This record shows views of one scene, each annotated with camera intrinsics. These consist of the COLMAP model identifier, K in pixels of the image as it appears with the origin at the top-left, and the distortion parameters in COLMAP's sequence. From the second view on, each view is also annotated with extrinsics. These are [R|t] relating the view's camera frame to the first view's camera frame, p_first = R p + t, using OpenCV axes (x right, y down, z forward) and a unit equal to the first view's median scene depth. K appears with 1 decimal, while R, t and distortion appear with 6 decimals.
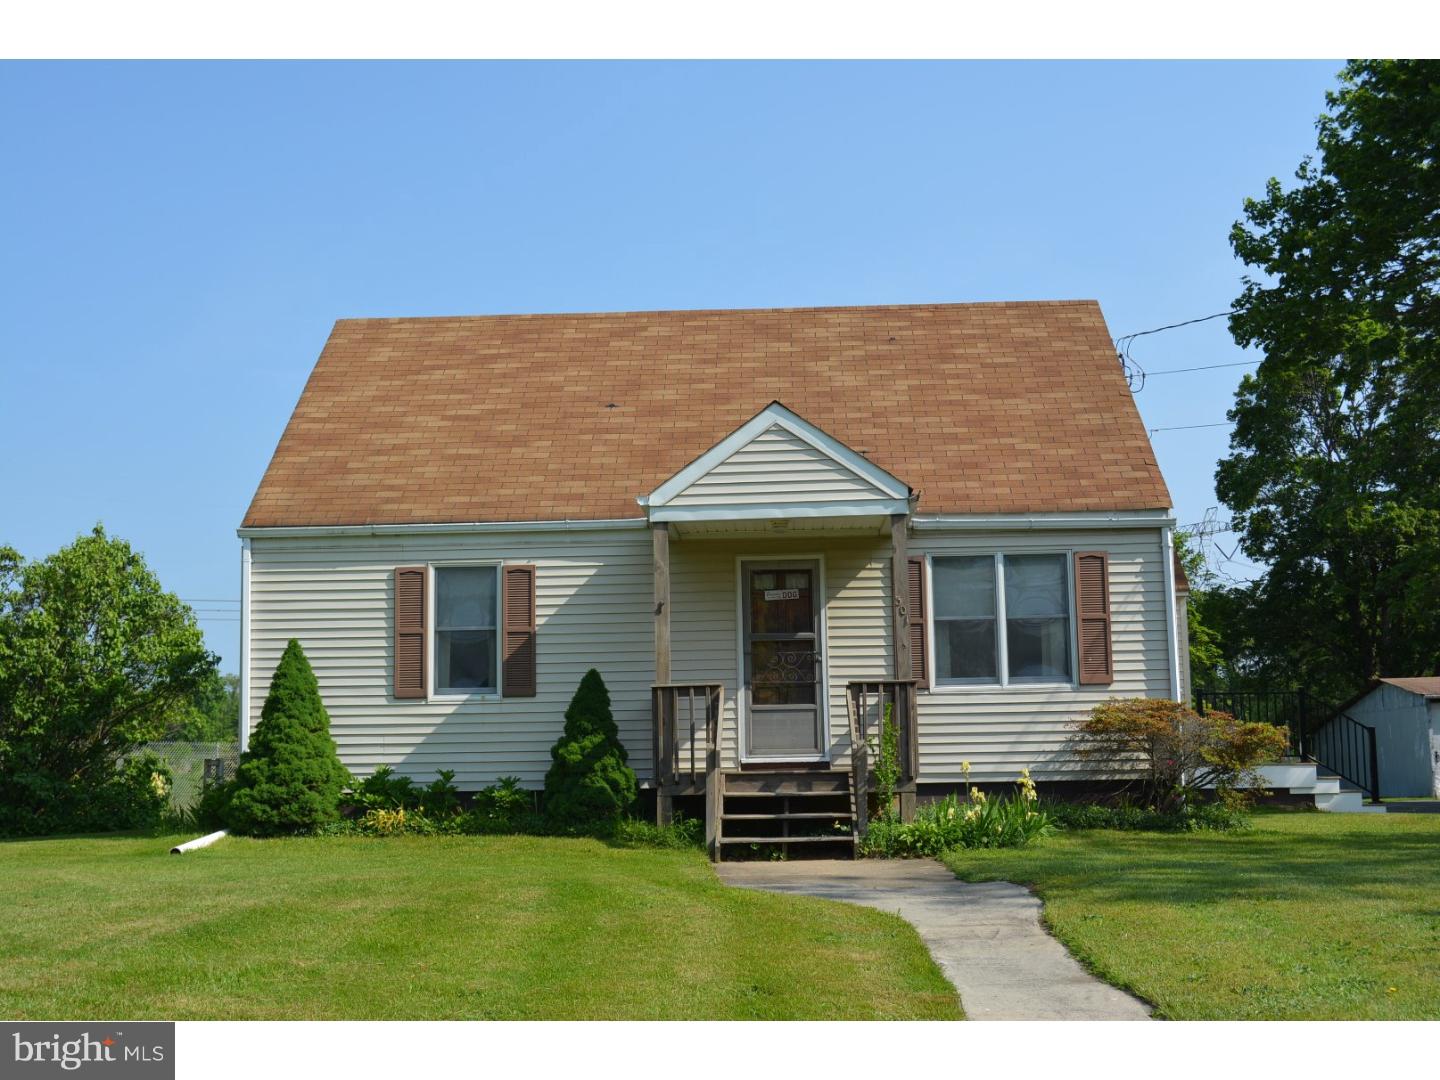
lens RADIAL K [[1708.1, 0, 720.0], [0, 1708.1, 540.0], [0, 0, 1]] dist [-0.059018, -0.032988]
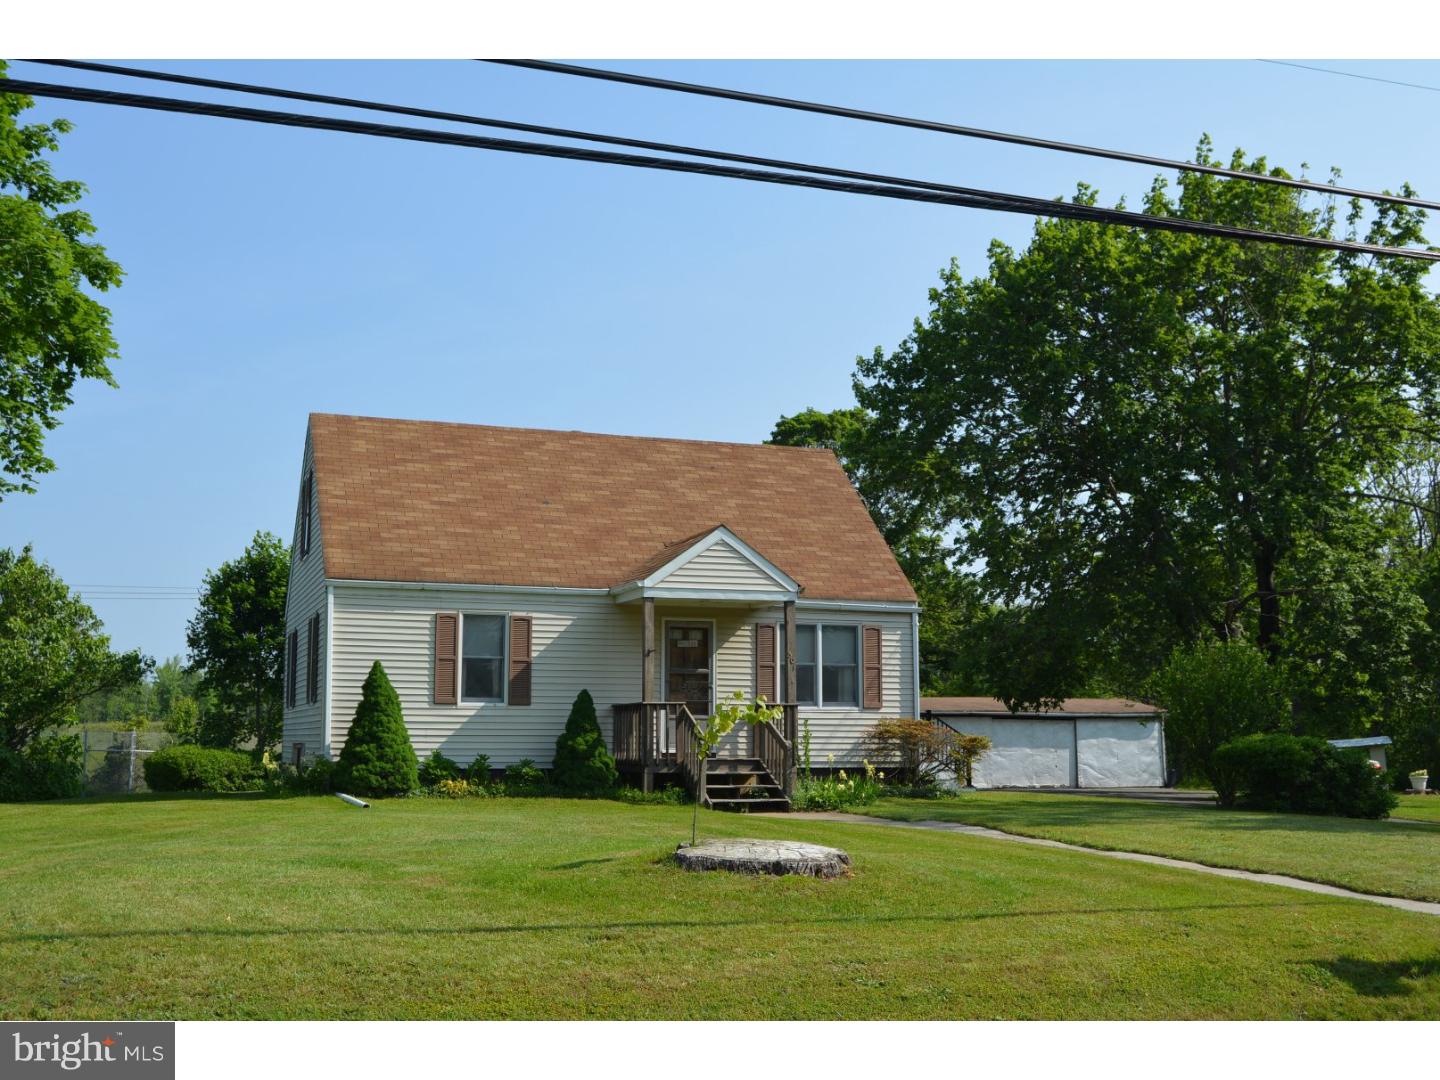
lens RADIAL K [[1648.2, 0, 720.0], [0, 1648.2, 540.0], [0, 0, 1]] dist [-0.022947, -0.003303]
pose [[0.924953, 0.066683, 0.374186, -0.500258], [-0.067317, 0.997667, -0.011390, -0.046196], [-0.374072, -0.014654, 0.927284, -0.386743]]
